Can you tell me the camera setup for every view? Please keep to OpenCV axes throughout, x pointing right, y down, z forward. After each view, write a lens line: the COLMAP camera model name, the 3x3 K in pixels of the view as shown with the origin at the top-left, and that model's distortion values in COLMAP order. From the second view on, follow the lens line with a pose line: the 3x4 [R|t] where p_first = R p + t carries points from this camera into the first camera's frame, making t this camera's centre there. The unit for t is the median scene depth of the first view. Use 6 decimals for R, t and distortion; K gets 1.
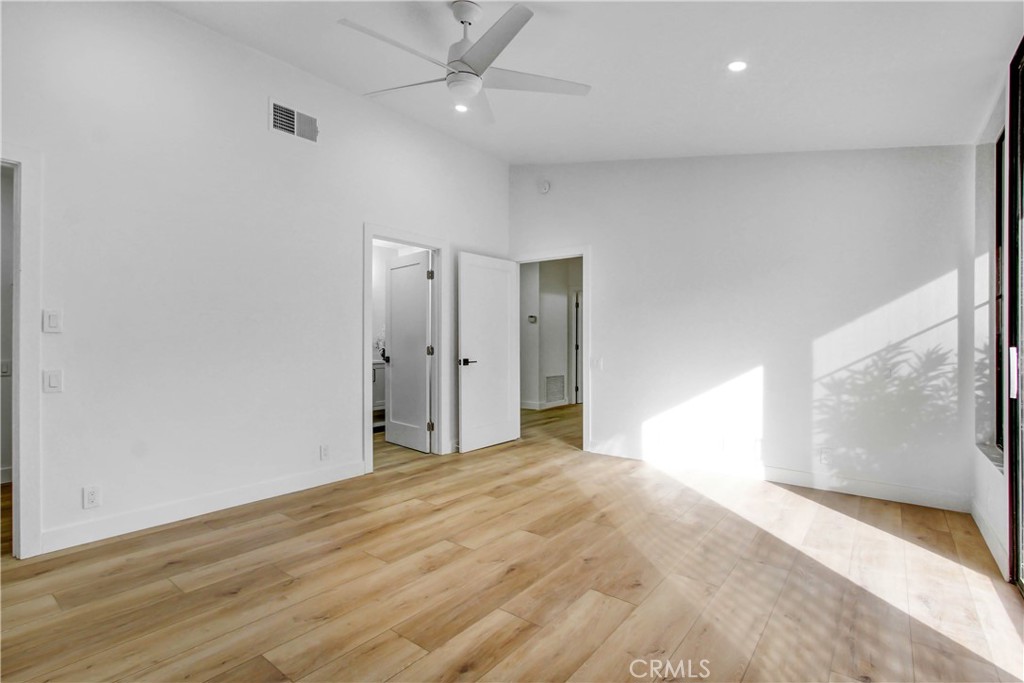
lens RADIAL K [[478.5, 0, 511.5], [0, 478.5, 339.8], [0, 0, 1]] dist [-0.018528, -0.001147]
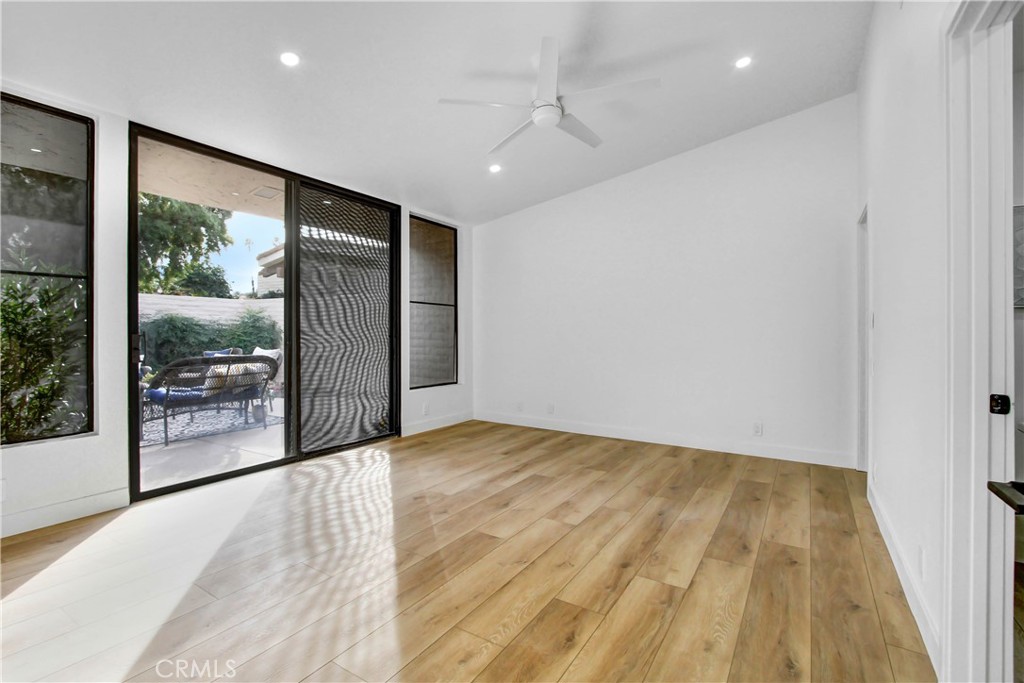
lens RADIAL K [[478.5, 0, 512.3], [0, 478.5, 336.6], [0, 0, 1]] dist [-0.018528, -0.001147]
pose [[-0.993422, -0.016693, -0.113288, 0.120428], [-0.017375, 0.999836, 0.005027, 0.011707], [0.113186, 0.006962, -0.993549, 2.009250]]
